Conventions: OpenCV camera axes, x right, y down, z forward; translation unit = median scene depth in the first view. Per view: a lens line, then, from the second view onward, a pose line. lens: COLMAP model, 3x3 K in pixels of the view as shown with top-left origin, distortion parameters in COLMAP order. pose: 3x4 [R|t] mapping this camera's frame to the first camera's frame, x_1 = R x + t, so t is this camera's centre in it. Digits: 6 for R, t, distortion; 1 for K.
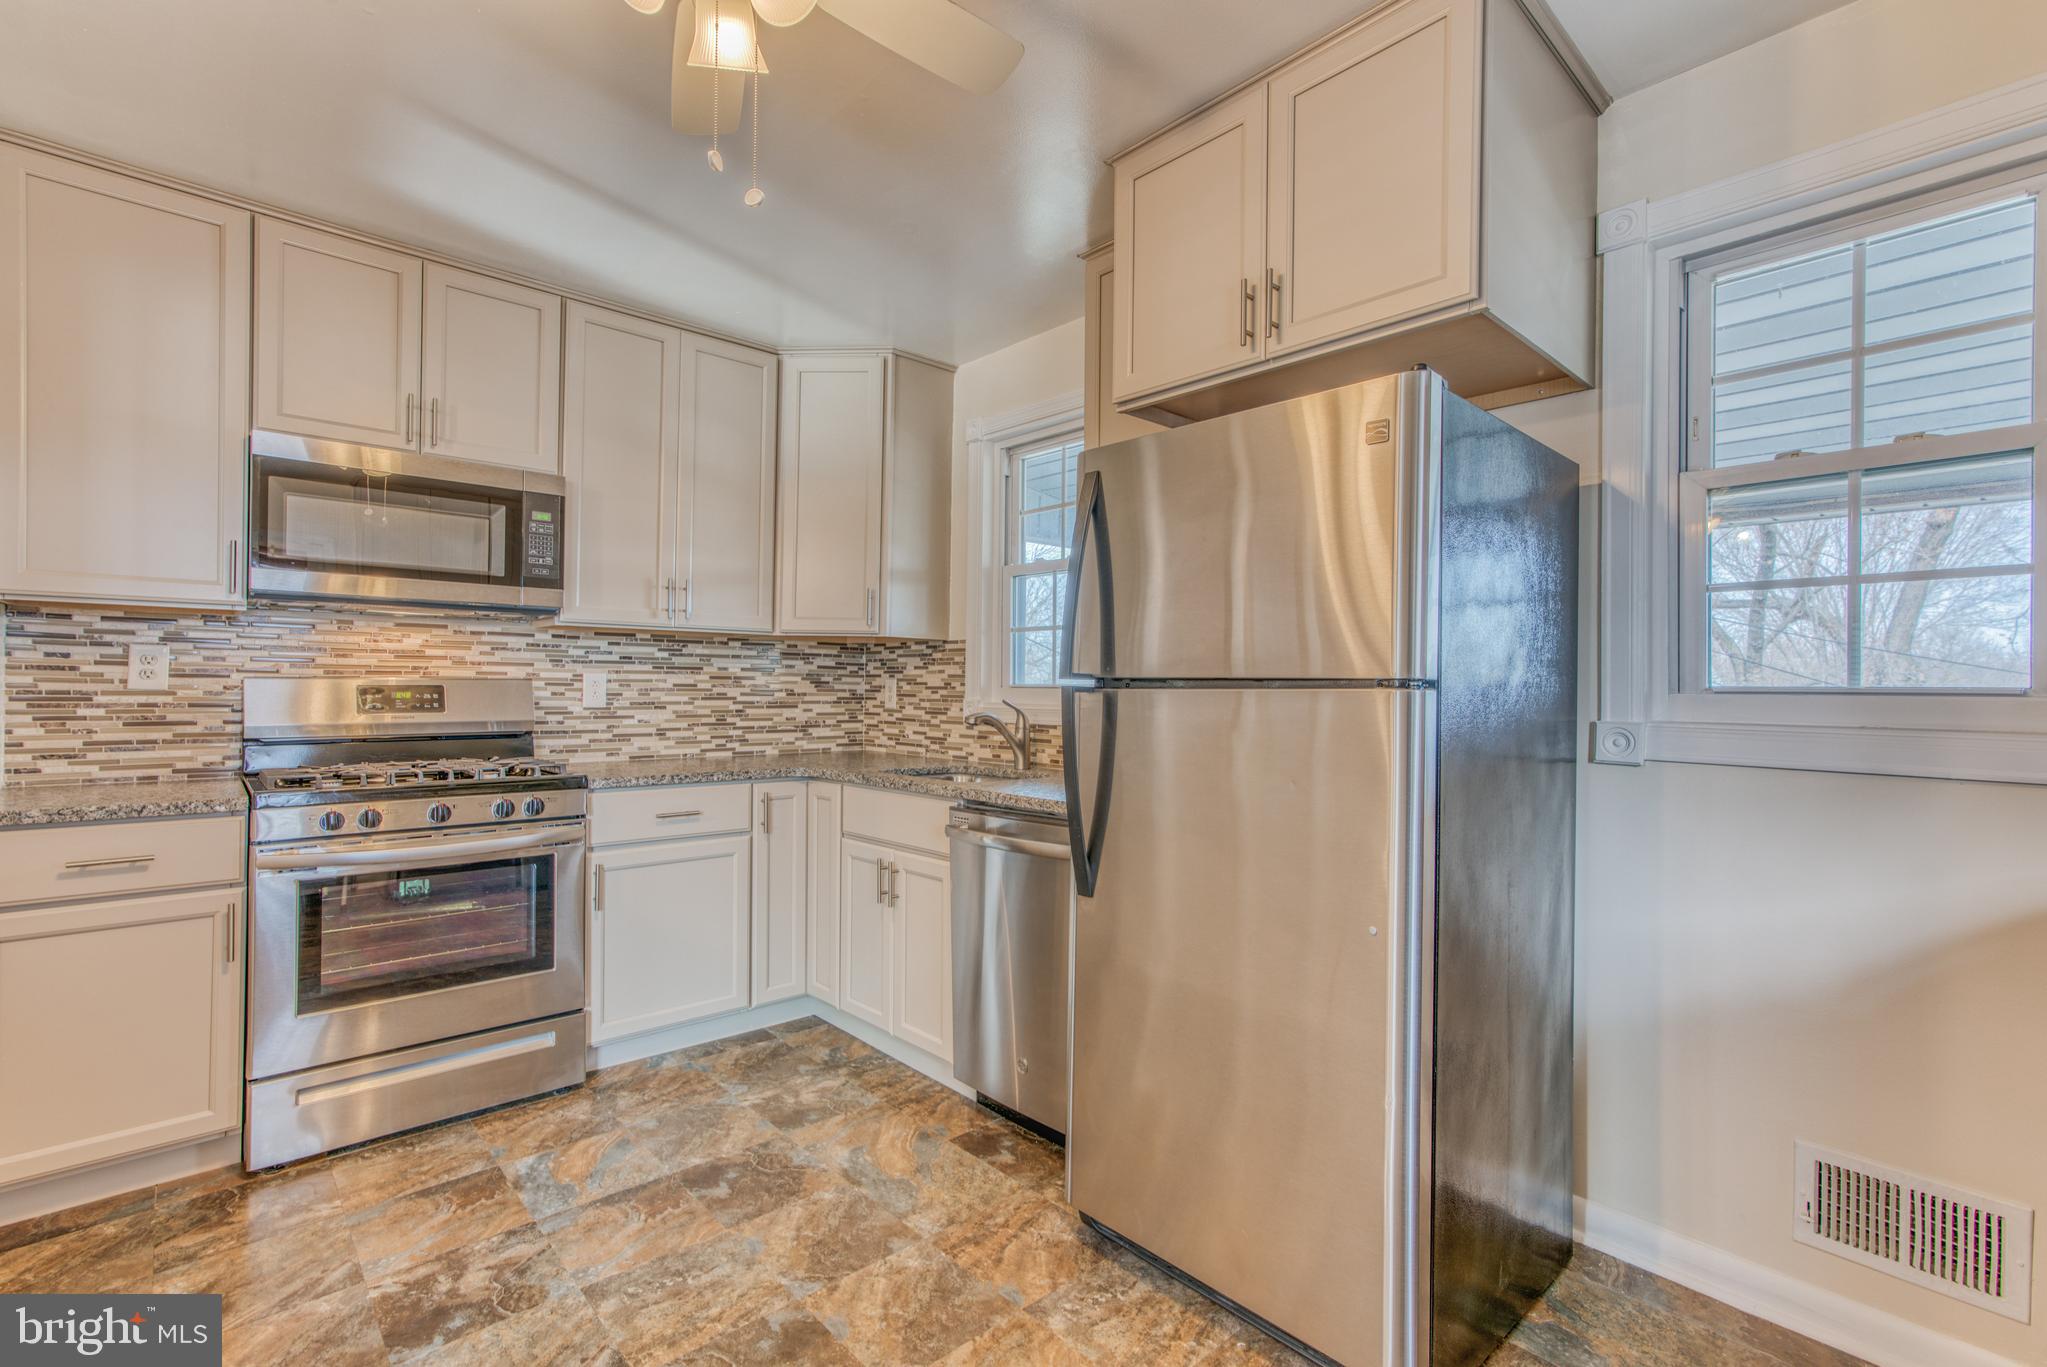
lens RADIAL K [[918.6, 0, 1005.2], [0, 918.6, 682.2], [0, 0, 1]] dist [-0.015698, 0.013126]
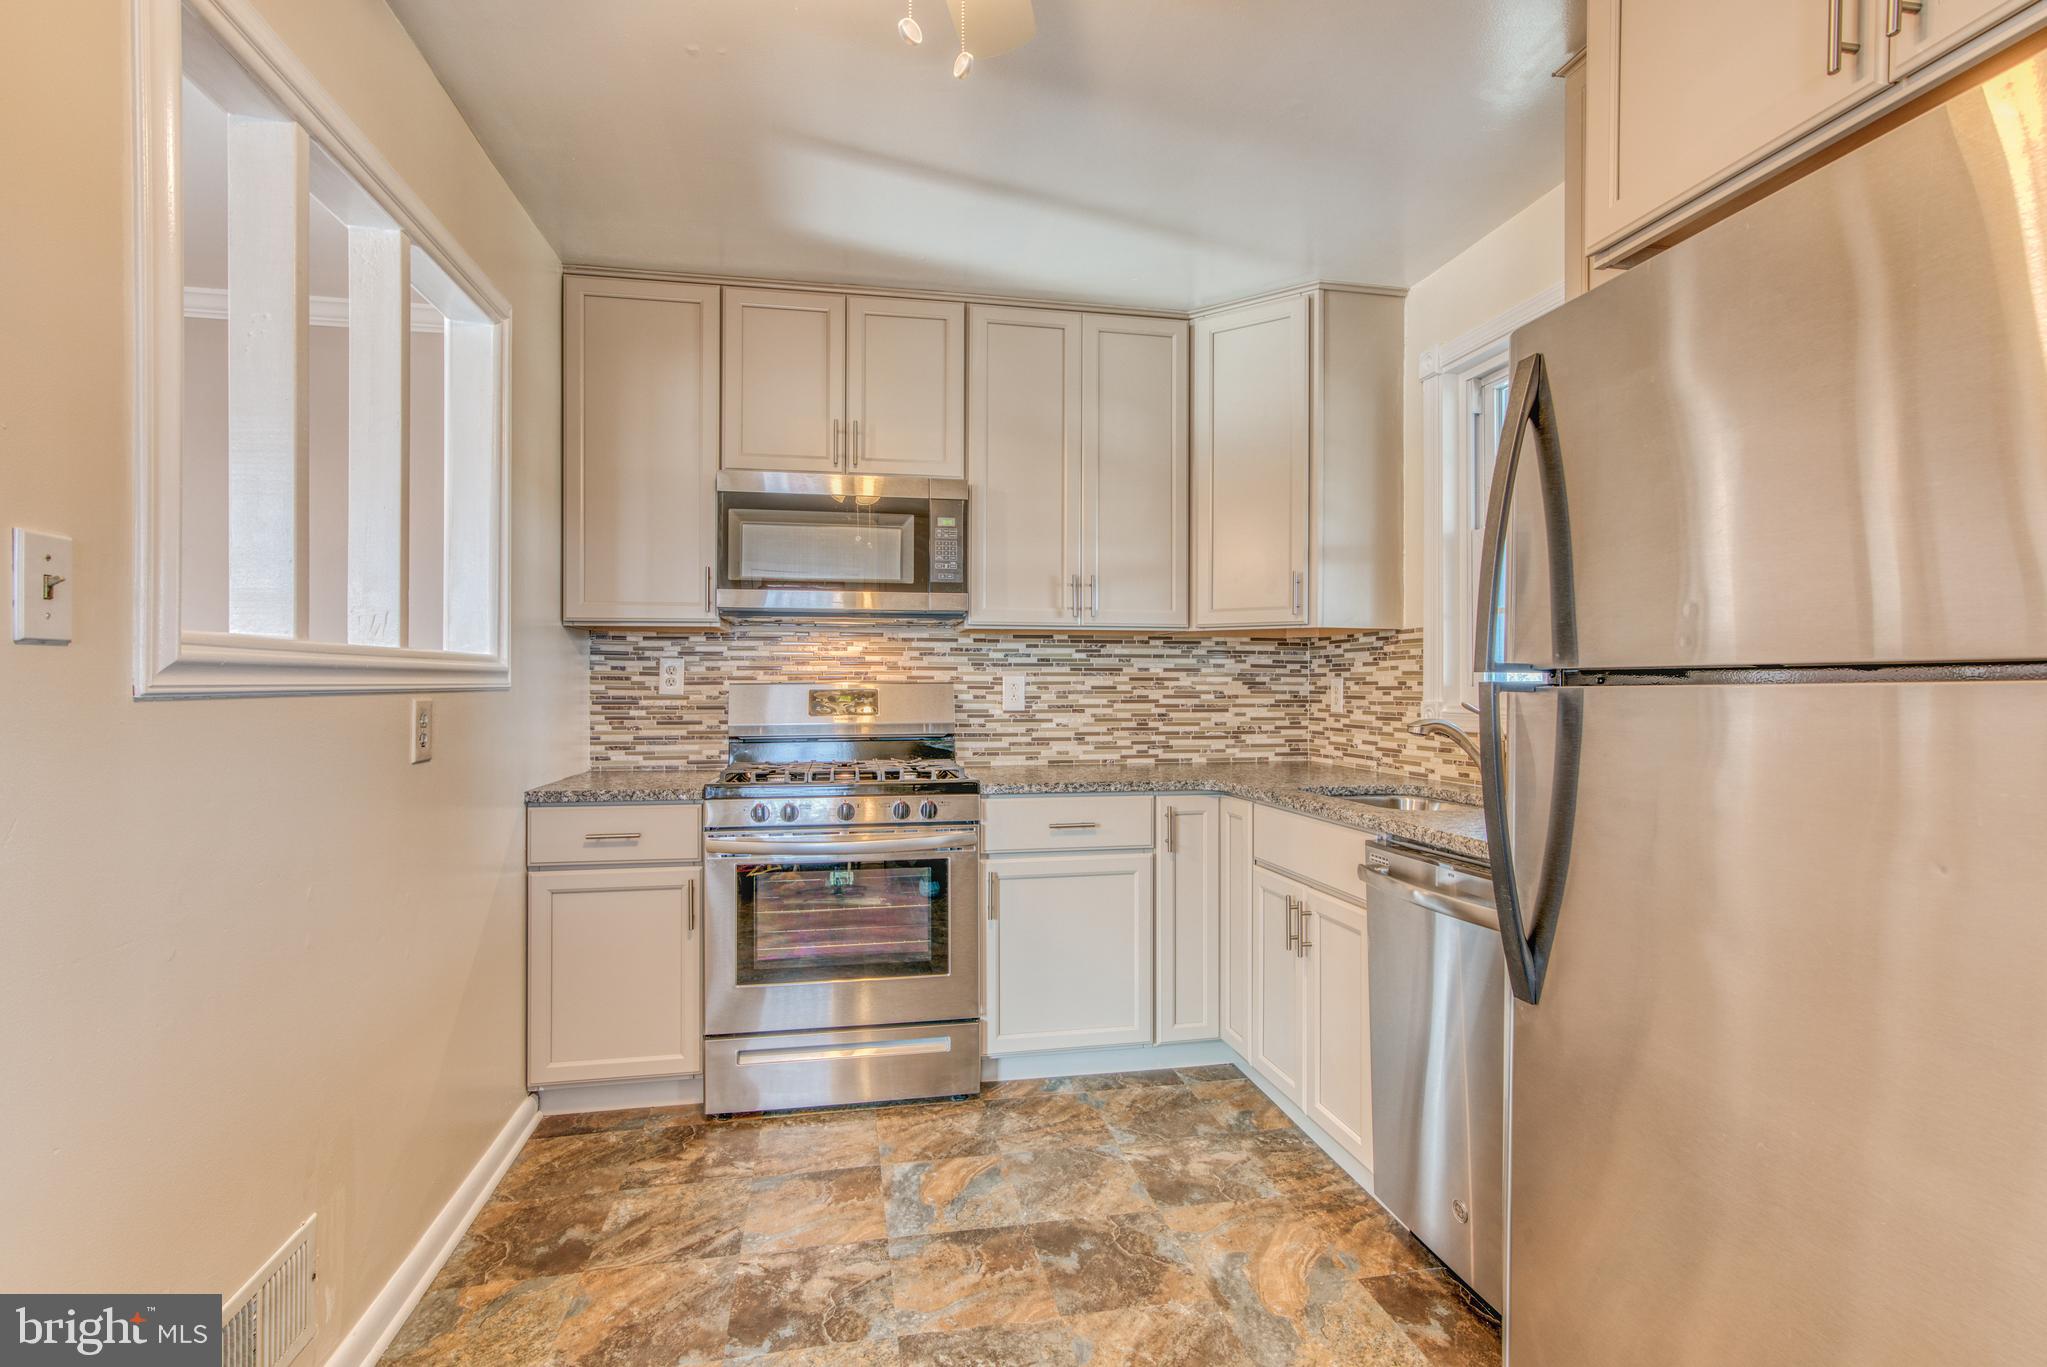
lens RADIAL K [[918.6, 0, 1006.2], [0, 918.6, 682.5], [0, 0, 1]] dist [-0.015698, 0.013126]
pose [[0.854037, -0.012235, -0.520068, 0.076378], [0.010896, 0.999925, -0.005631, 0.002881], [0.520098, -0.000857, 0.854106, 0.166540]]
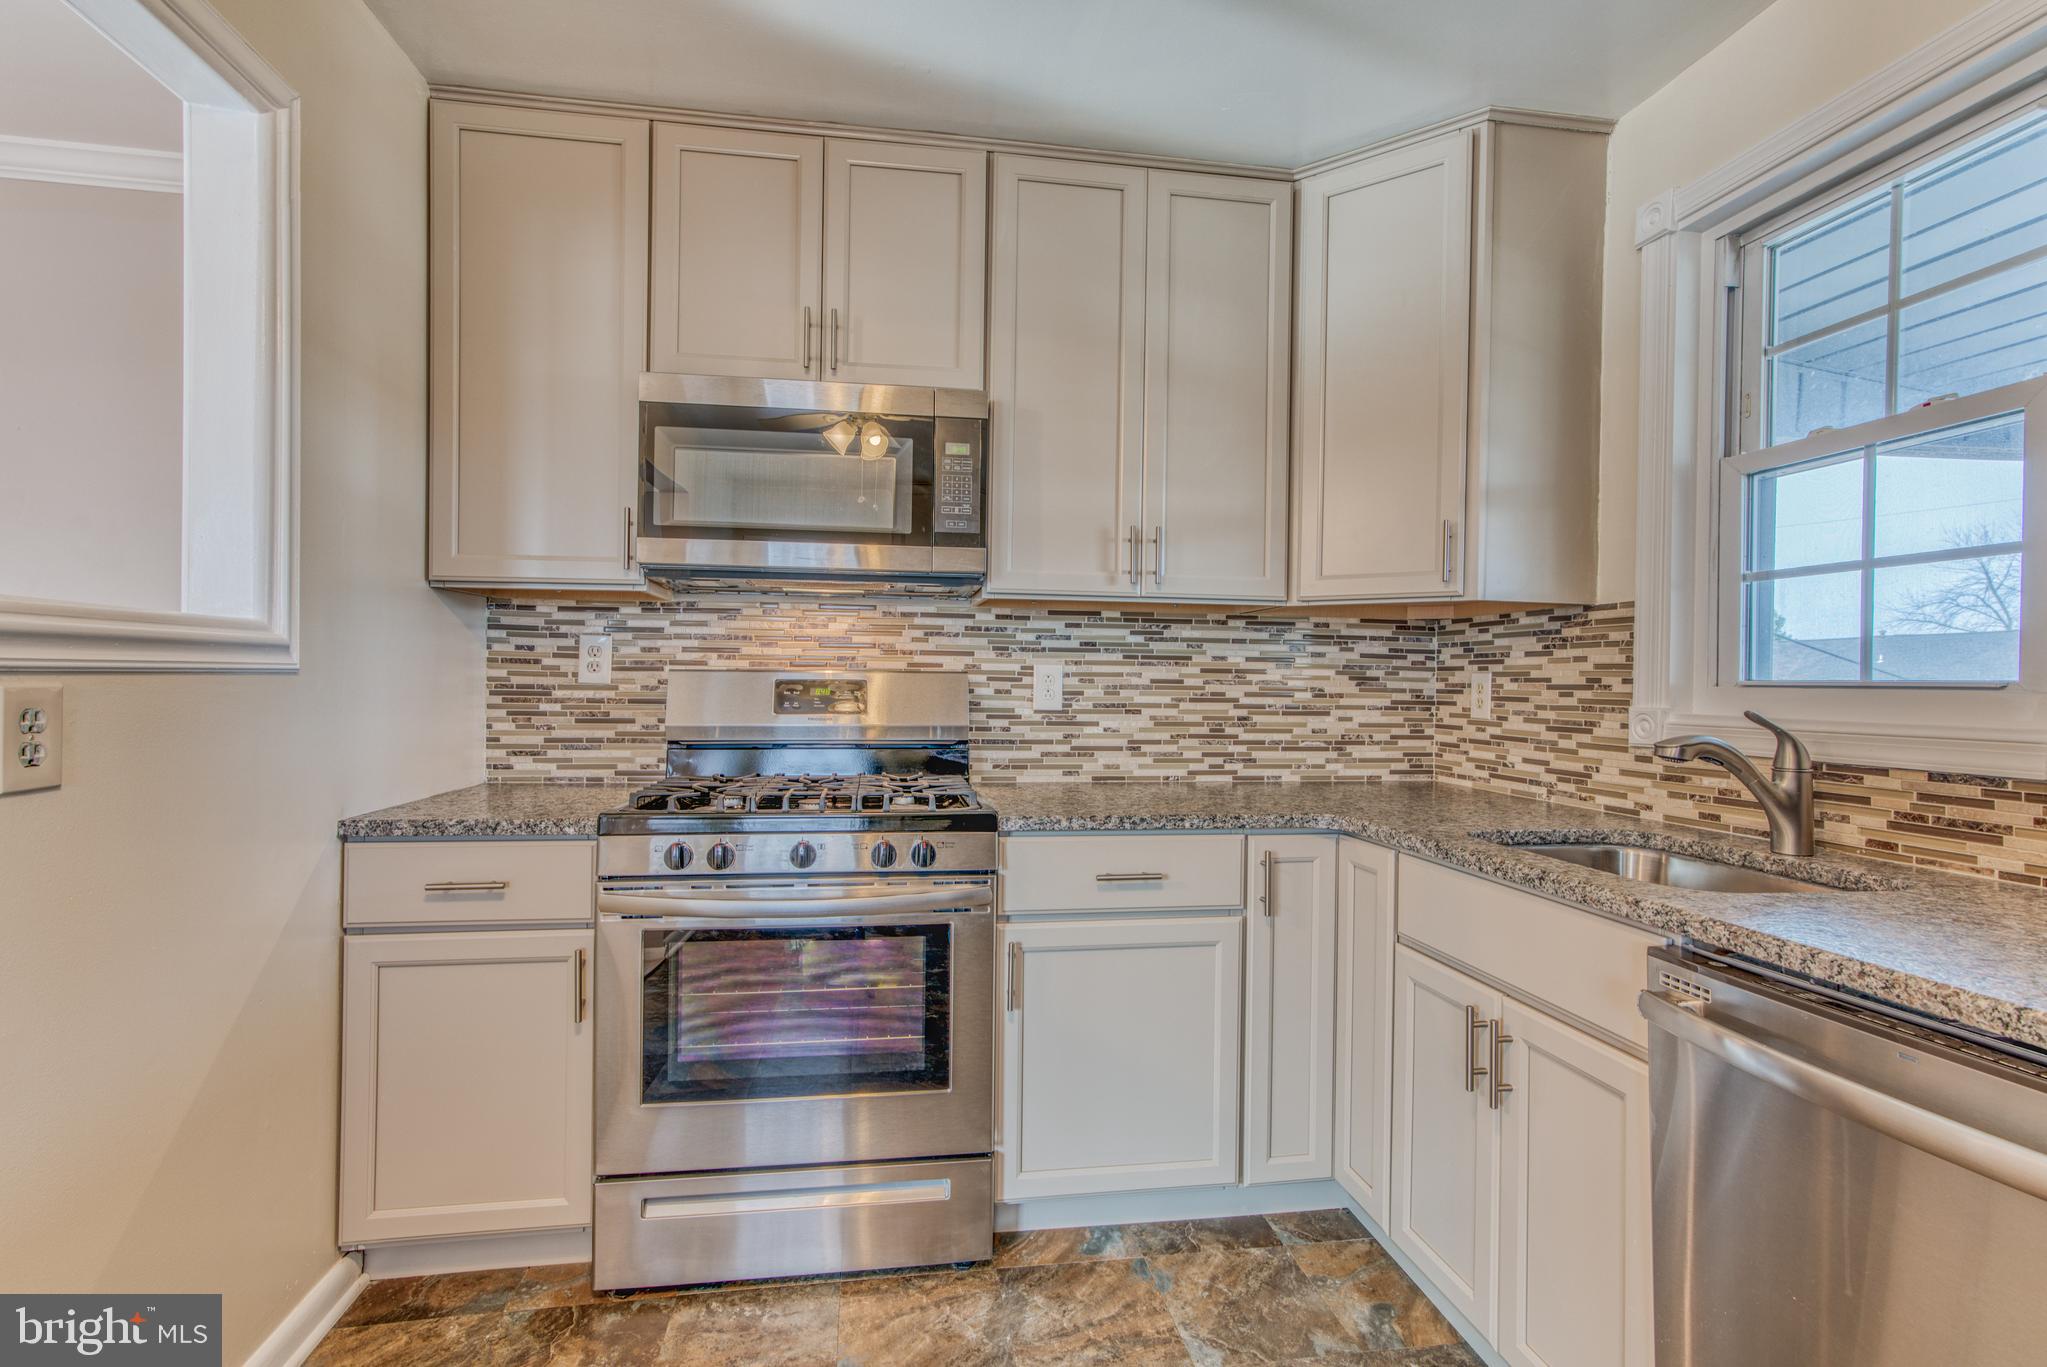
lens RADIAL K [[918.6, 0, 1008.8], [0, 918.6, 682.9], [0, 0, 1]] dist [-0.015698, 0.013126]
pose [[0.835551, 0.002162, -0.549408, -0.069335], [-0.001756, 0.999998, 0.001265, 0.004680], [0.549409, -0.000093, 0.835553, 0.410202]]
